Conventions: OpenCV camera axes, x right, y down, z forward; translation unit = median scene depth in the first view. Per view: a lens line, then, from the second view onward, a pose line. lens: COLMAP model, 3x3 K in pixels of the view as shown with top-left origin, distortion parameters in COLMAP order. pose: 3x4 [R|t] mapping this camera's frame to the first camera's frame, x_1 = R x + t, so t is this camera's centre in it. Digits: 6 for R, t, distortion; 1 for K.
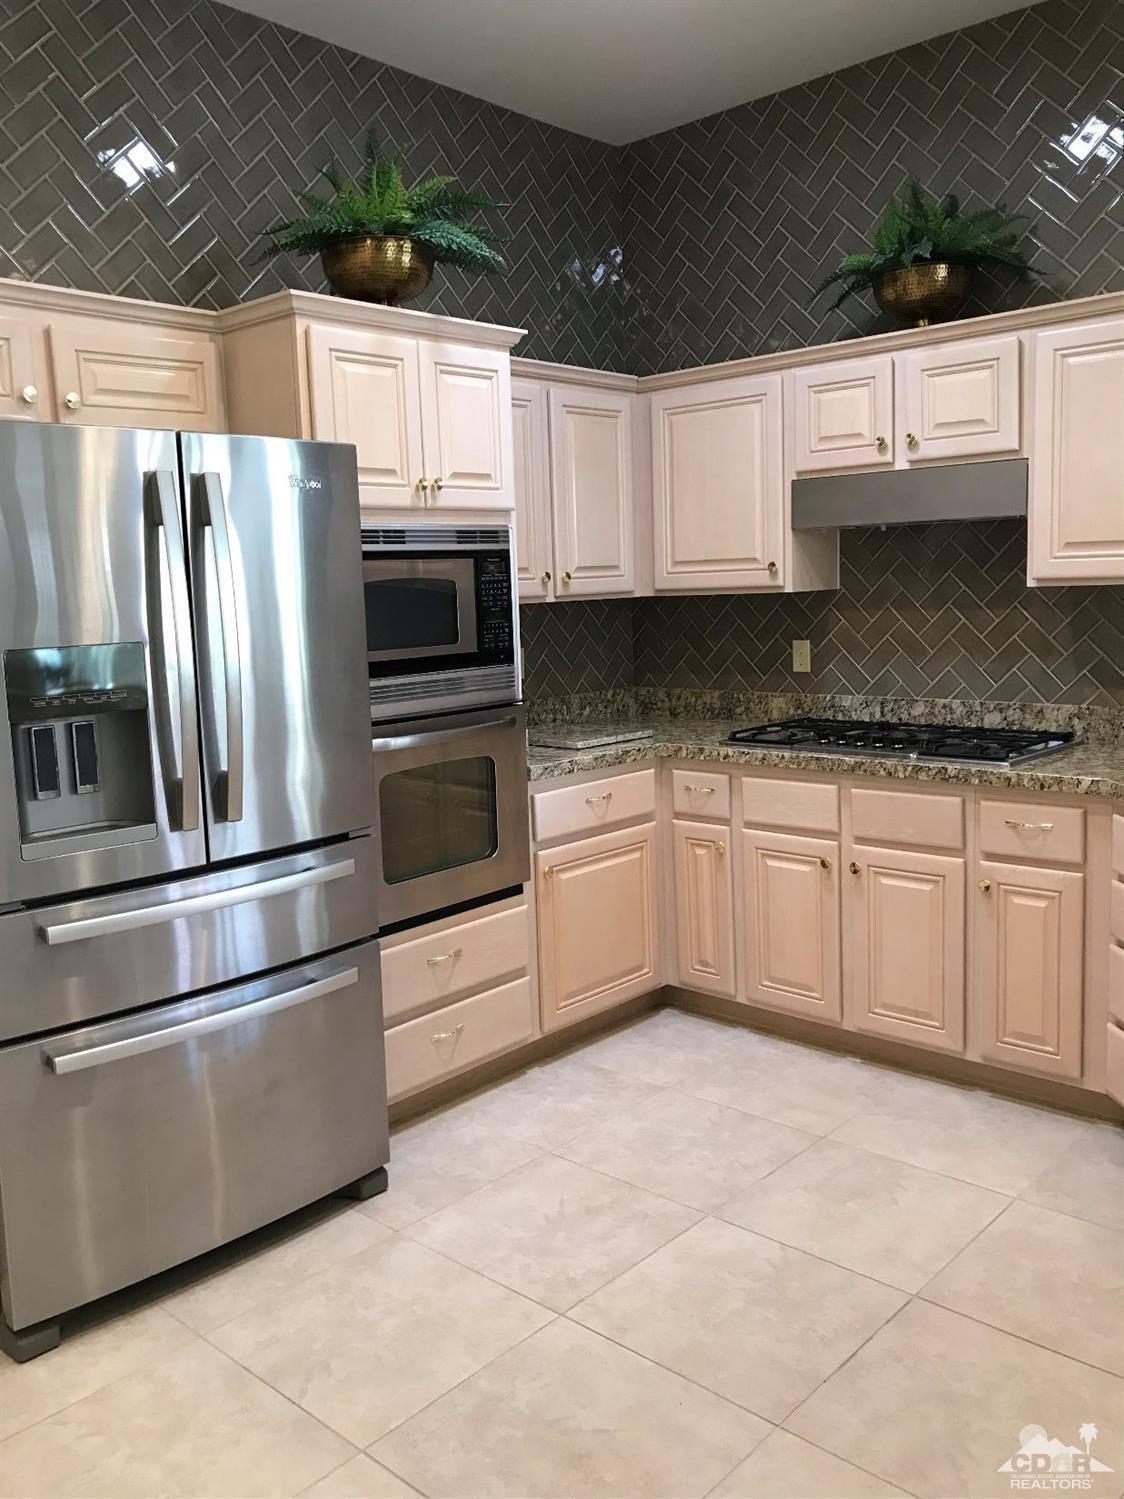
lens RADIAL K [[1234.3, 0, 562.0], [0, 1234.3, 749.5], [0, 0, 1]] dist [0.090800, -0.192189]
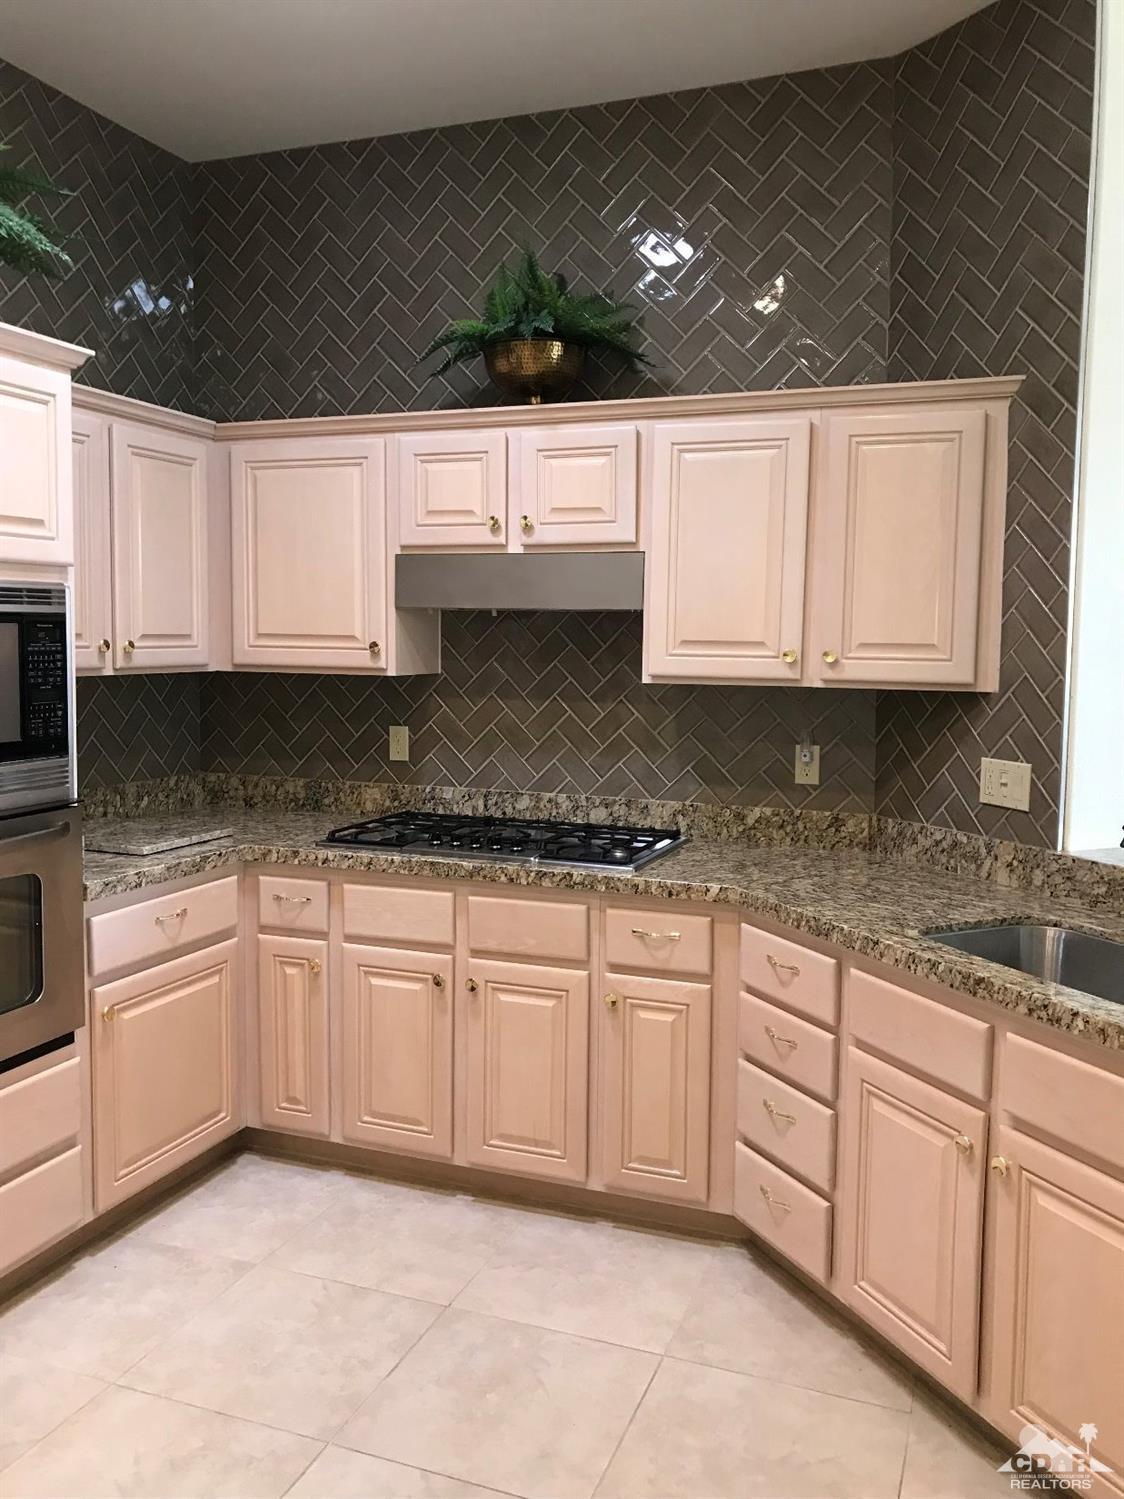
lens RADIAL K [[1234.3, 0, 562.0], [0, 1234.3, 749.5], [0, 0, 1]] dist [0.090800, -0.192189]
pose [[0.929944, 0.013671, 0.367448, -0.035654], [0.004681, 0.998787, -0.049009, -0.030125], [-0.367672, 0.047296, 0.928752, 0.125746]]
